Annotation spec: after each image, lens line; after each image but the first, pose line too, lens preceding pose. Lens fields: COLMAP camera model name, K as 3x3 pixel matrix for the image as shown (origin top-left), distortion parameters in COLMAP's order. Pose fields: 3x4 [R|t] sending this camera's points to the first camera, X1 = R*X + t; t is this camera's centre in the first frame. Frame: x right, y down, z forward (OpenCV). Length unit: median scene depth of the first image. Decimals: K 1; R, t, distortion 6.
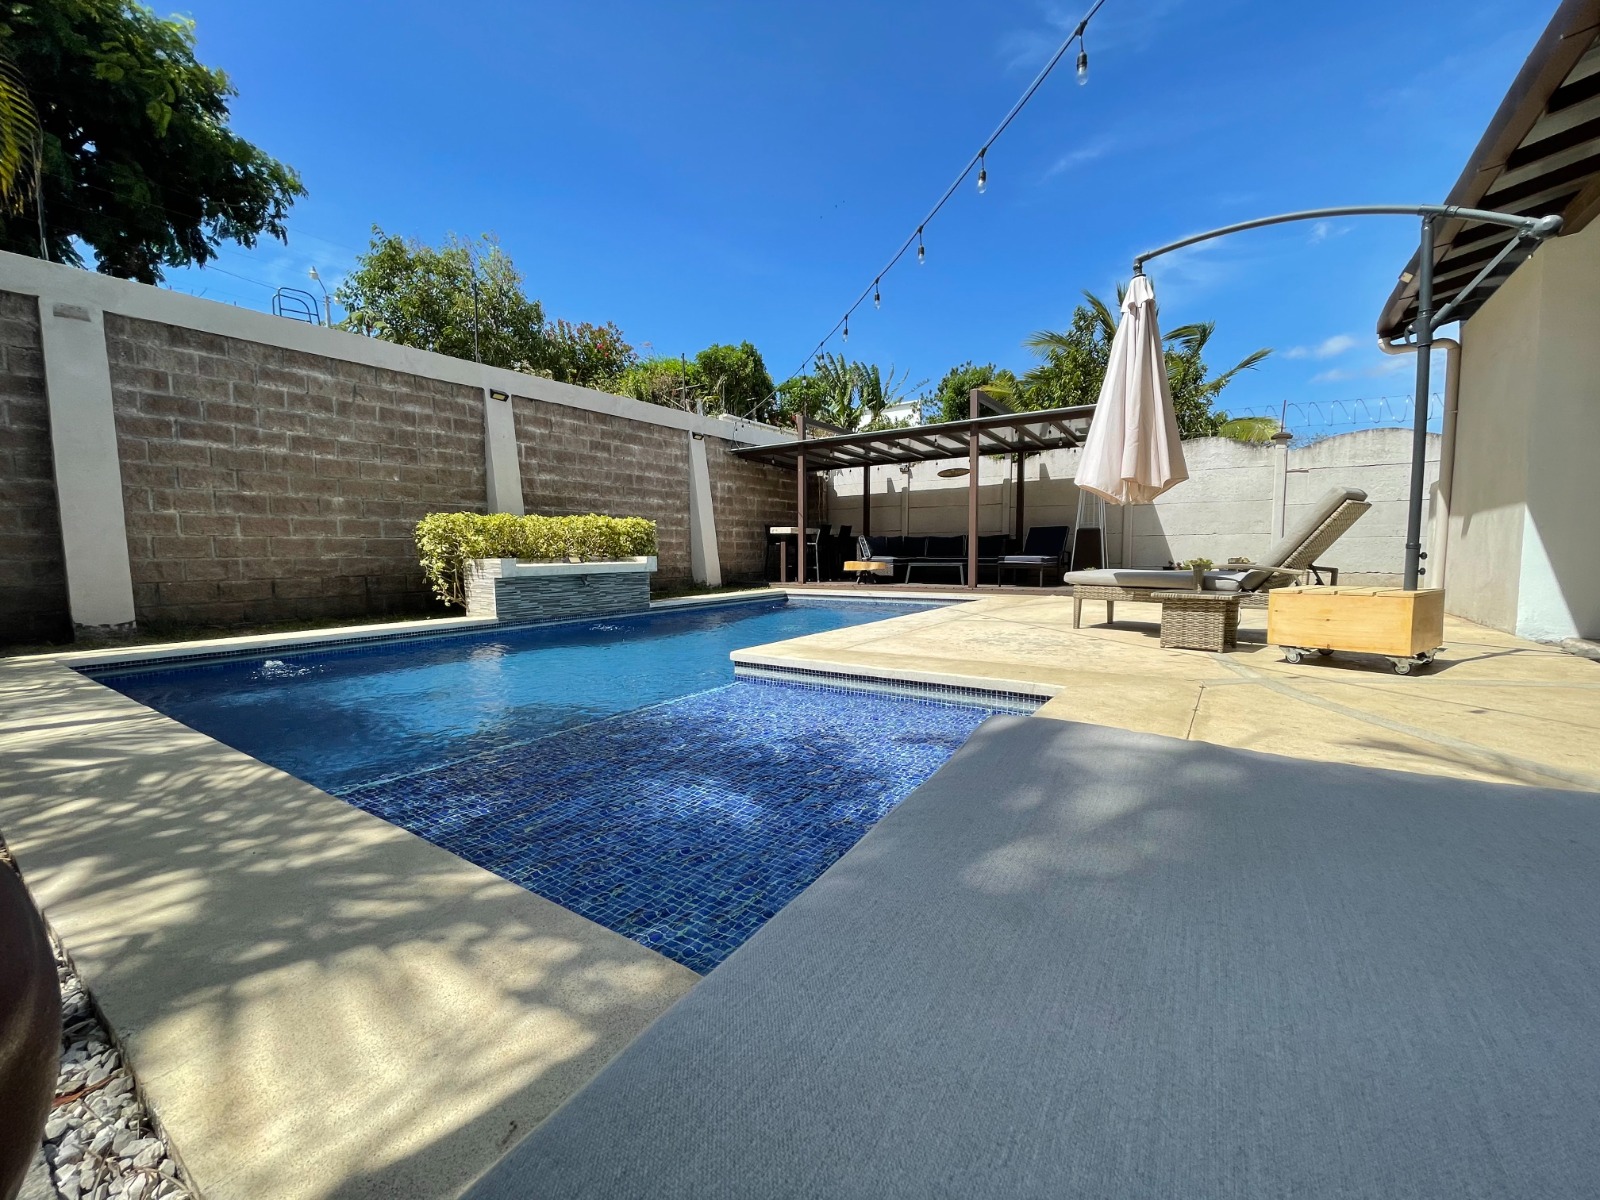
lens RADIAL K [[642.8, 0, 800.0], [0, 642.8, 601.4], [0, 0, 1]] dist [-0.004340, -0.000819]
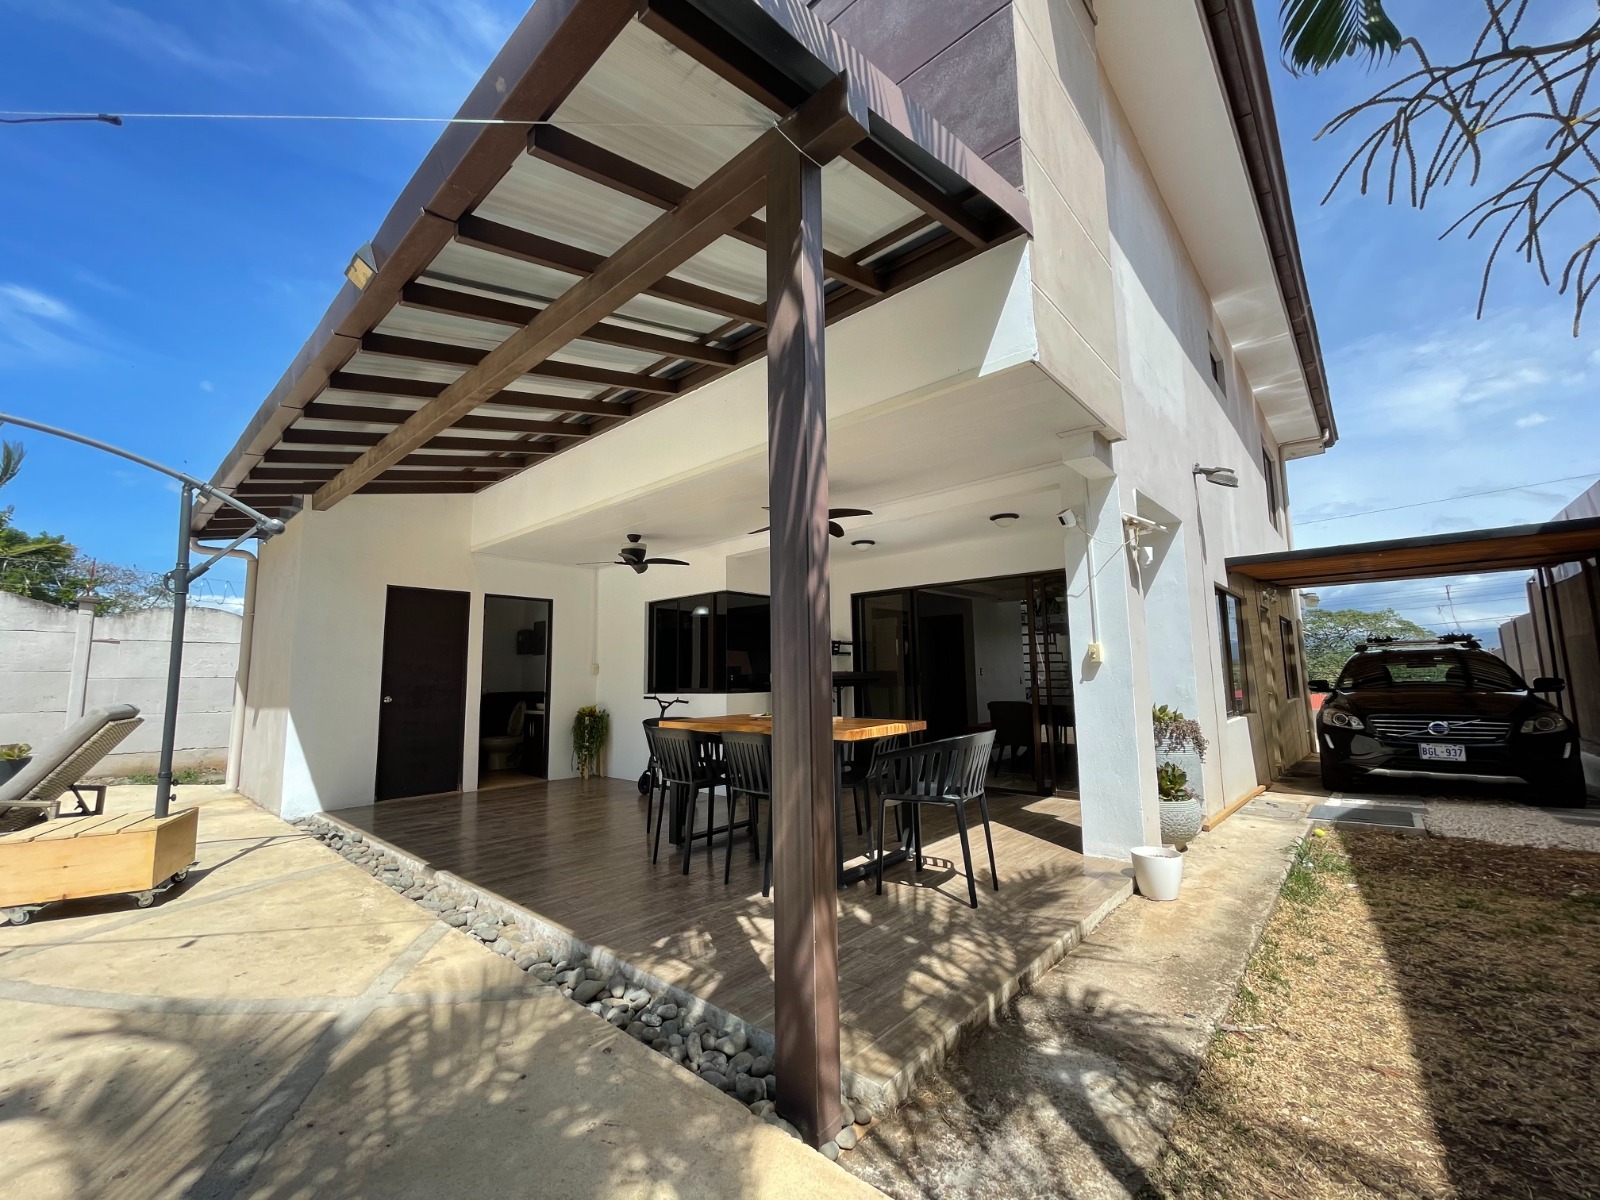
lens RADIAL K [[642.8, 0, 800.3], [0, 642.8, 599.3], [0, 0, 1]] dist [-0.004340, -0.000819]
pose [[0.118623, 0.126028, 0.984909, -0.006527], [0.093958, 0.986037, -0.137489, -0.126107], [-0.988484, 0.108849, 0.105125, -0.190955]]
